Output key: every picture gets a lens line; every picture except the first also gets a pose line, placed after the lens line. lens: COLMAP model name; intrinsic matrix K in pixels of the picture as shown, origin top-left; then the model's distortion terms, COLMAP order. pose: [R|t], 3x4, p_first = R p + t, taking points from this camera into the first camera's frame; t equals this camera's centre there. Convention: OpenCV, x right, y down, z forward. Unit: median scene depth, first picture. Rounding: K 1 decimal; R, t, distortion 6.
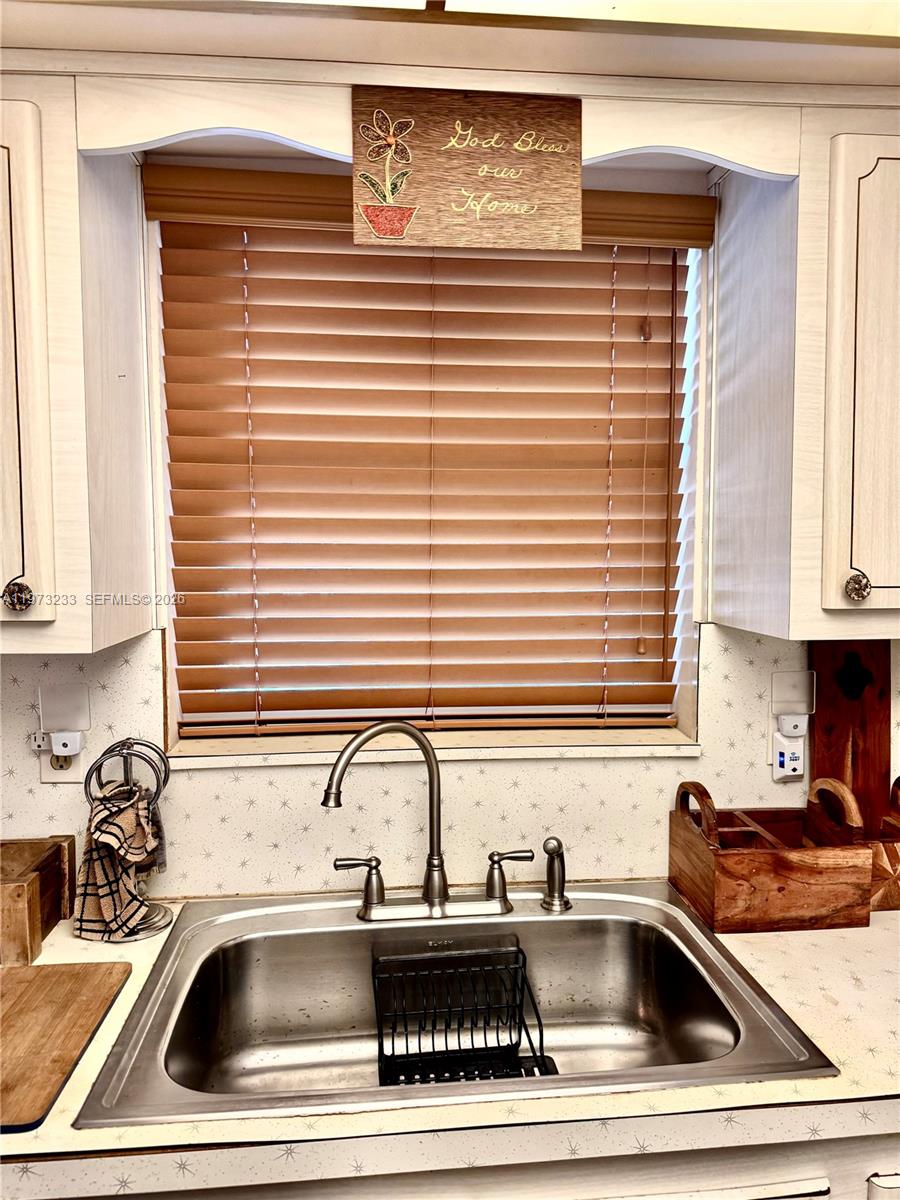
lens RADIAL K [[853.5, 0, 447.5], [0, 853.5, 603.4], [0, 0, 1]] dist [0.055673, -0.081505]
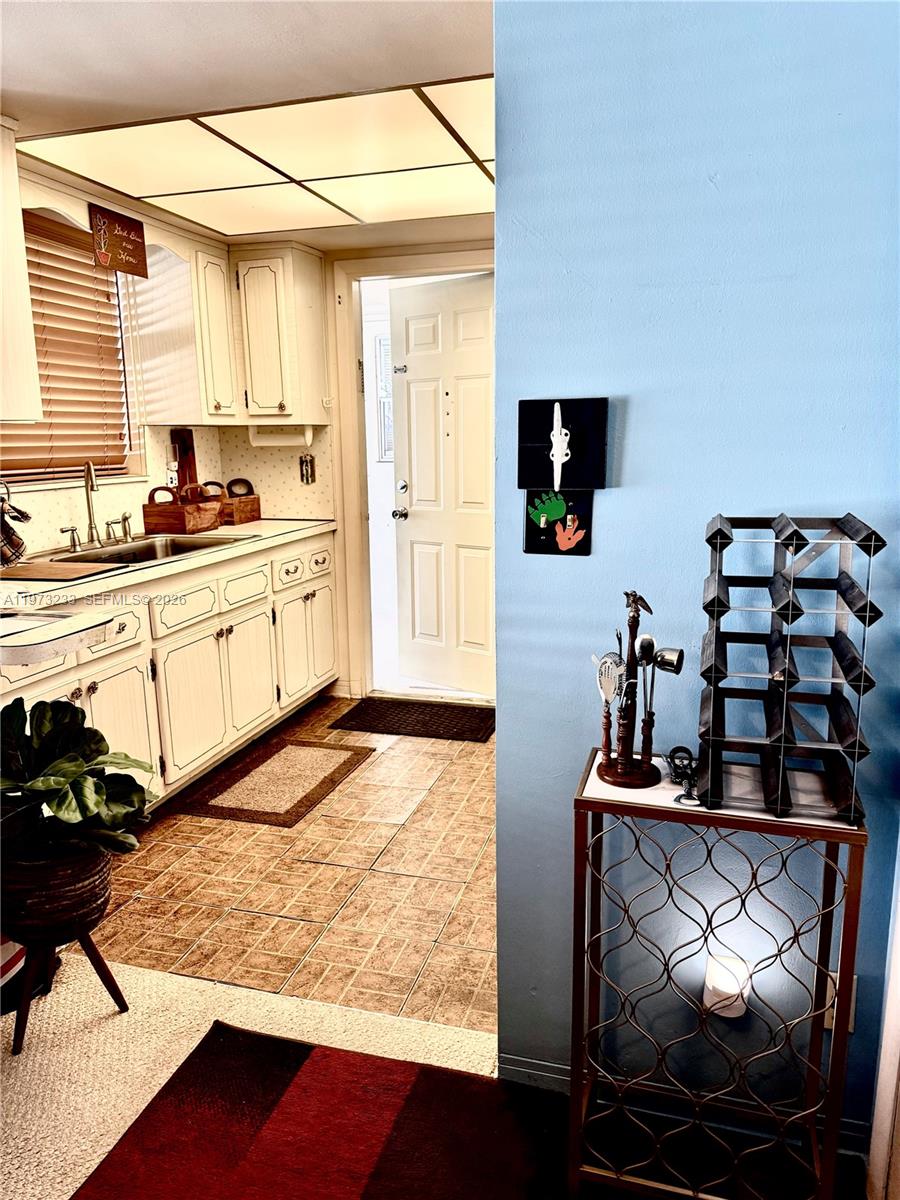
lens RADIAL K [[844.2, 0, 447.3], [0, 844.2, 605.4], [0, 0, 1]] dist [0.159605, -0.314438]
pose [[0.366813, -0.184472, 0.911821, -1.912759], [0.082725, 0.982728, 0.165538, 0.215639], [-0.926609, 0.014709, 0.375738, -0.803000]]
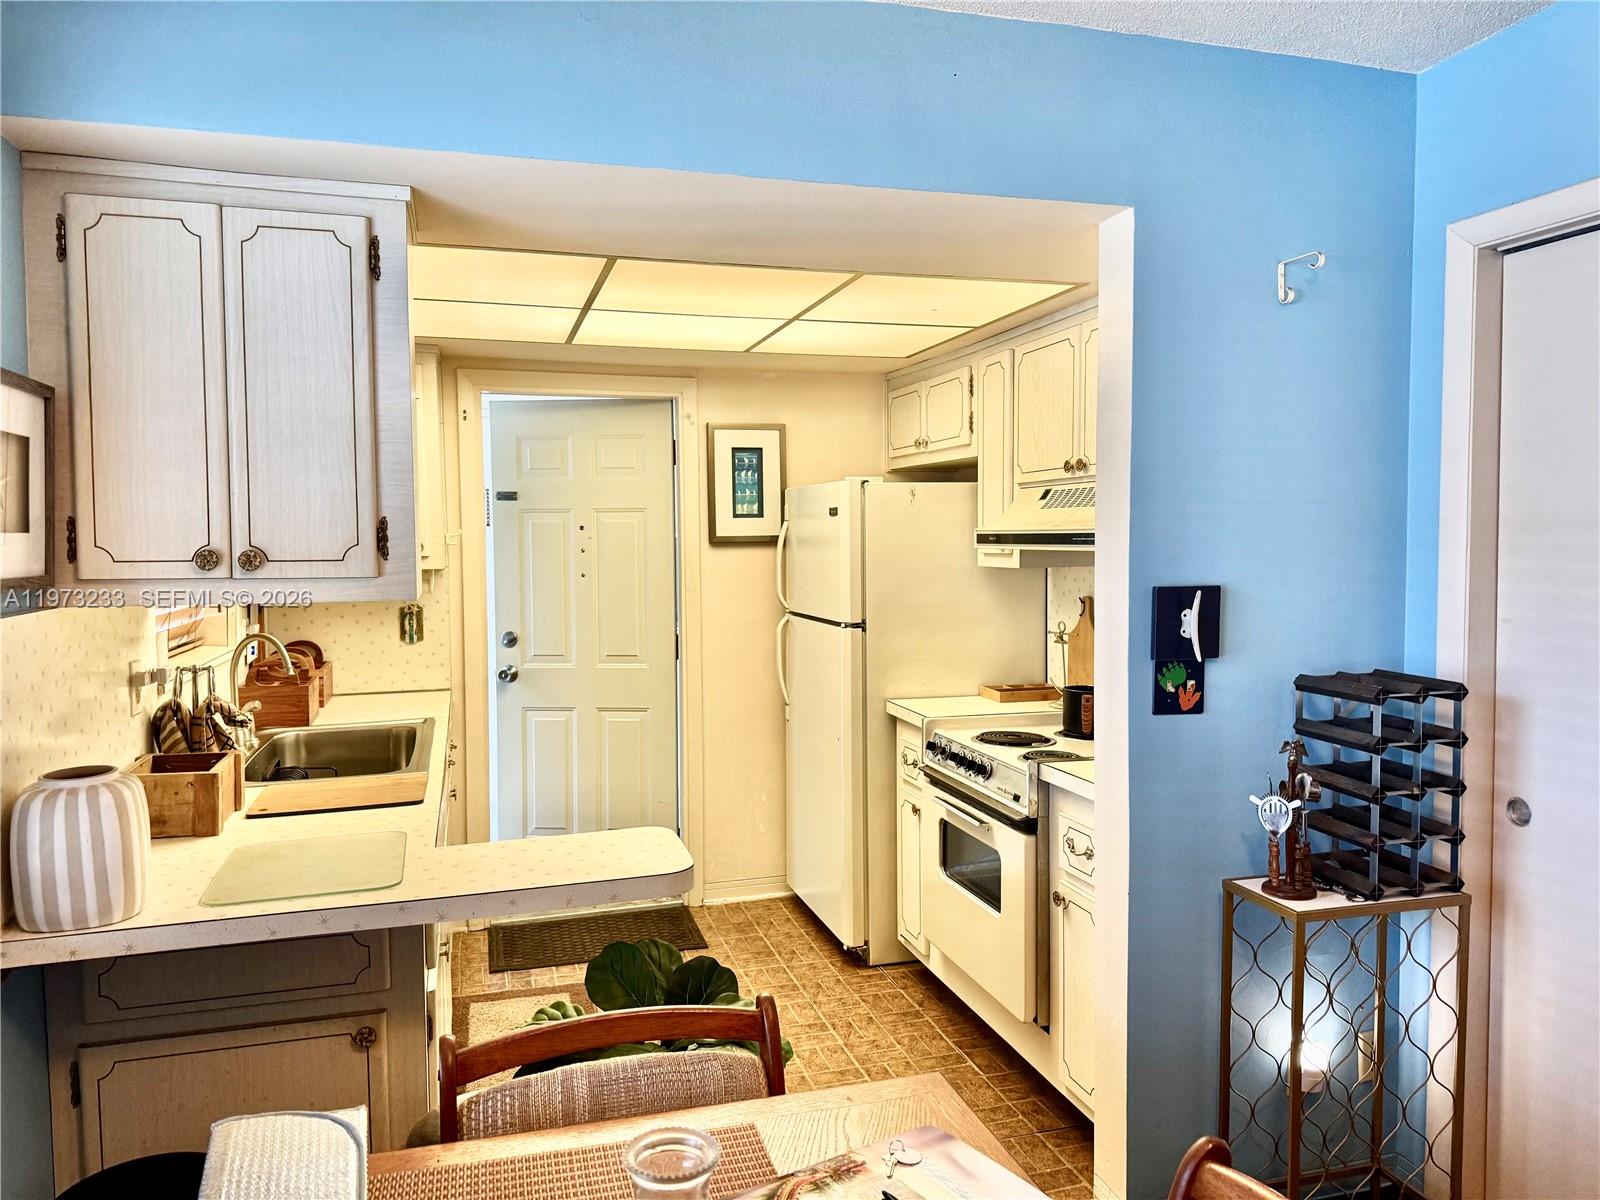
lens RADIAL K [[1125.5, 0, 796.8], [0, 1125.5, 585.4], [0, 0, 1]] dist [0.094992, -0.130401]
pose [[-0.194305, -0.041131, 0.980078, -2.415539], [0.080791, 0.995055, 0.057777, 0.000899], [-0.977609, 0.090407, -0.190021, 0.371713]]
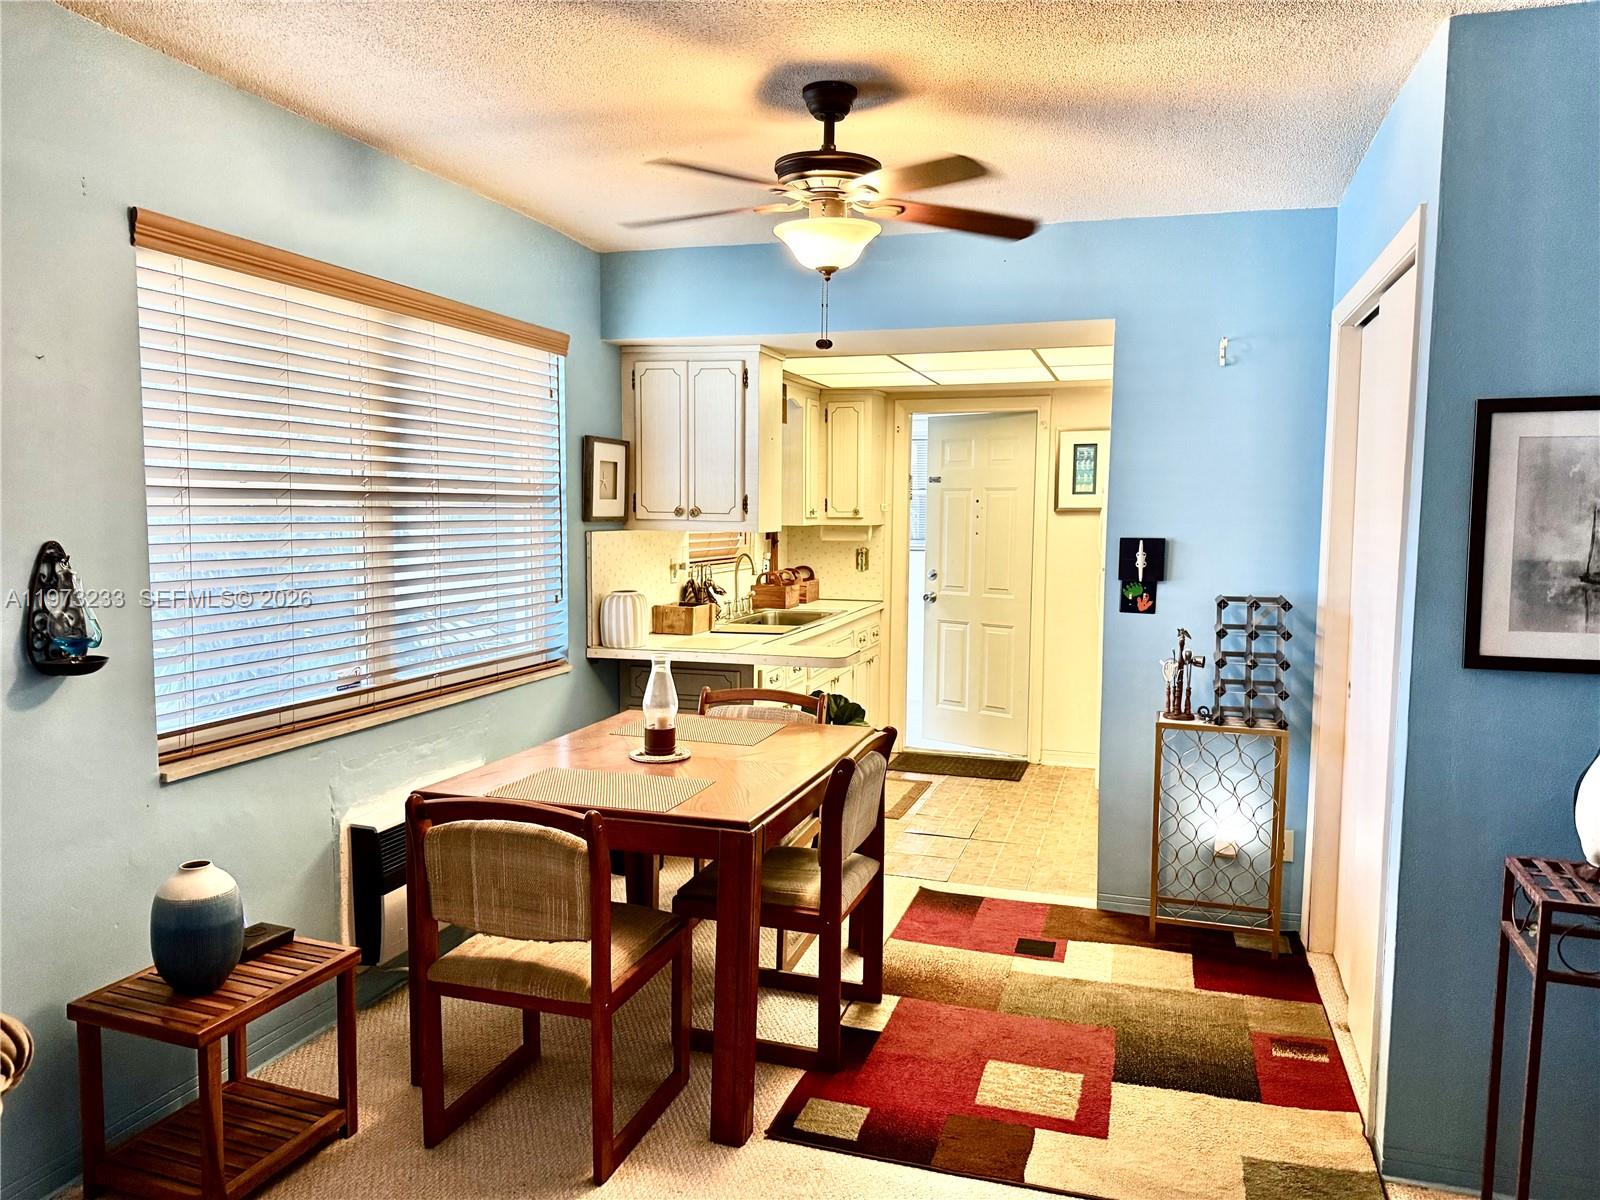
lens RADIAL K [[1127.3, 0, 804.5], [0, 1127.3, 605.7], [0, 0, 1]] dist [0.118479, -0.170033]
pose [[0.380716, -0.075016, 0.921644, -3.912873], [0.059871, 0.996612, 0.056386, 0.106532], [-0.922752, 0.033712, 0.383917, -0.857963]]
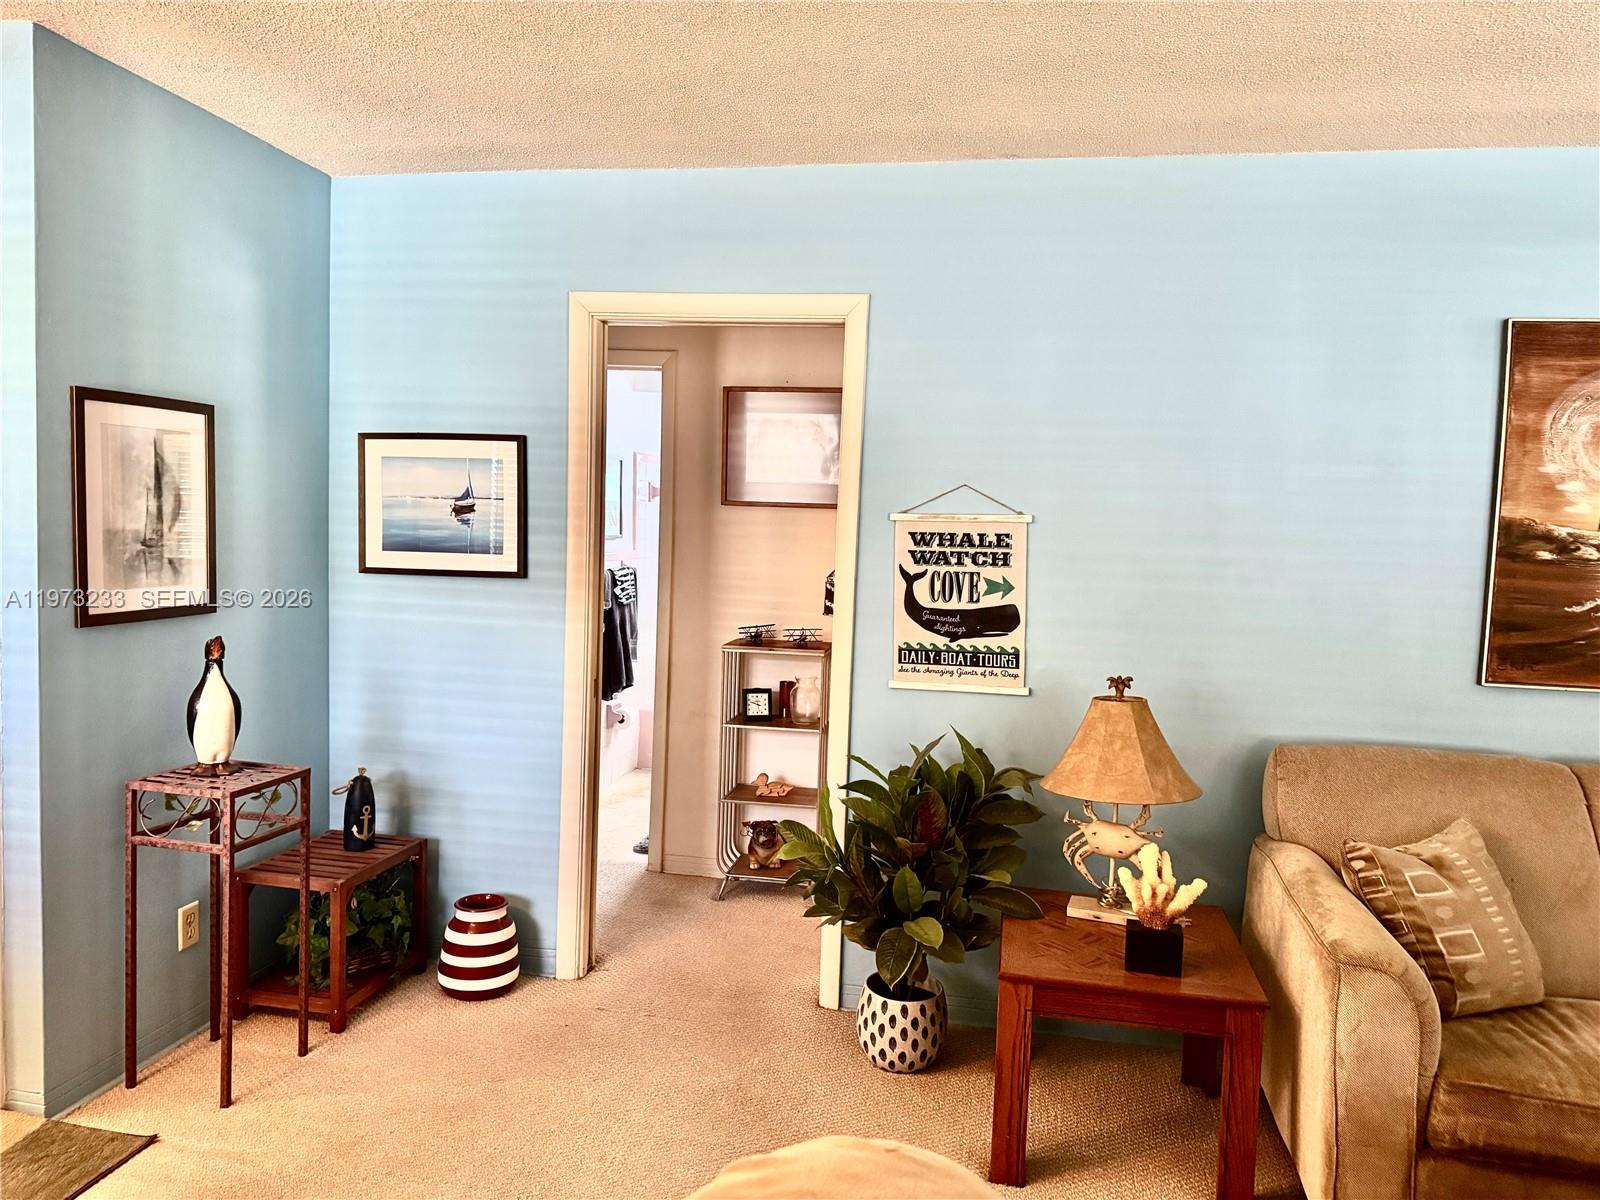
lens RADIAL K [[1122.6, 0, 800.0], [0, 1122.6, 600.0], [0, 0, 1]] dist [0.078975, -0.093610]
pose [[-0.961563, -0.051048, 0.269798, -3.605207], [-0.012704, 0.989785, 0.141998, 0.023706], [-0.274290, 0.133113, -0.952390, 0.393016]]
